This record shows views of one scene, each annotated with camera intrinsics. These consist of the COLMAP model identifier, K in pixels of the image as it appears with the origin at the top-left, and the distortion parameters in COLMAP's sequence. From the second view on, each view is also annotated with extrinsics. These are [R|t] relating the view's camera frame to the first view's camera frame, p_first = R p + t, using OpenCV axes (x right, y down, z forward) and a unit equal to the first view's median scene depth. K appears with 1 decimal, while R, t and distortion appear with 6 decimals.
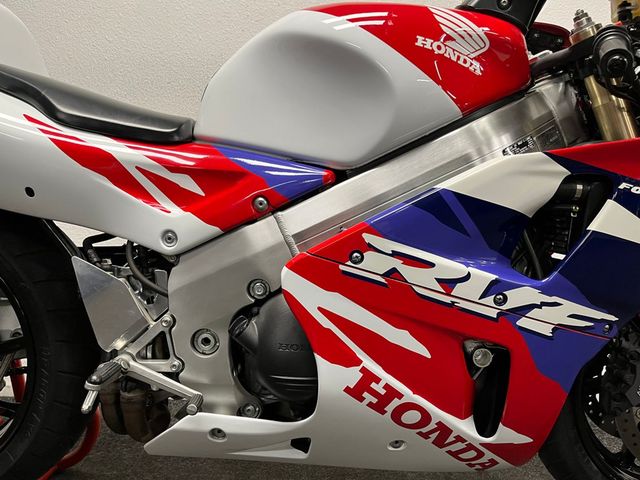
lens RADIAL K [[492.5, 0, 326.6], [0, 492.5, 241.3], [0, 0, 1]] dist [0.027882, -0.045773]
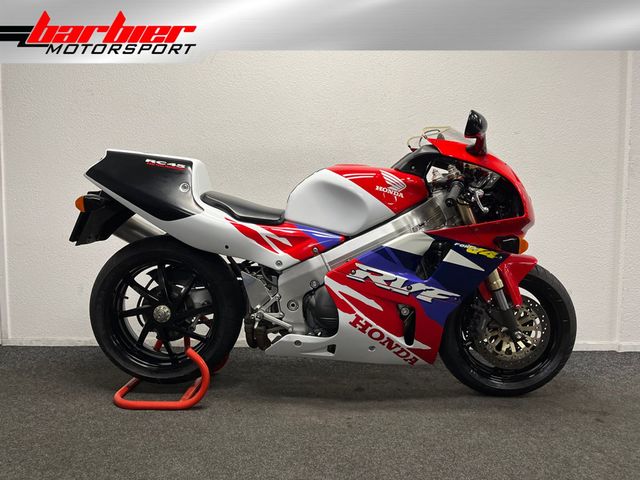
lens RADIAL K [[492.5, 0, 319.2], [0, 492.5, 237.7], [0, 0, 1]] dist [0.027882, -0.045773]
pose [[0.998853, -0.008303, -0.047165, 0.004795], [0.009019, 0.999847, 0.014985, -0.177045], [0.047033, -0.015394, 0.998775, -1.502512]]
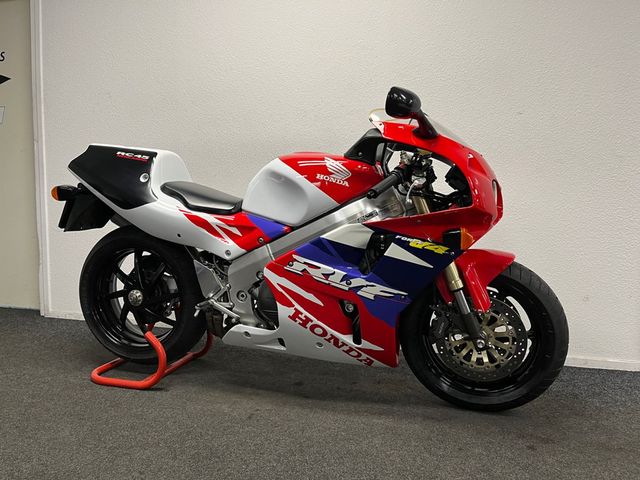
lens RADIAL K [[492.5, 0, 319.0], [0, 492.5, 241.6], [0, 0, 1]] dist [0.027882, -0.045773]
pose [[0.955345, 0.015285, -0.295096, 0.868355], [-0.007858, 0.999622, 0.026335, -0.137710], [0.295387, -0.022840, 0.955105, -1.262213]]
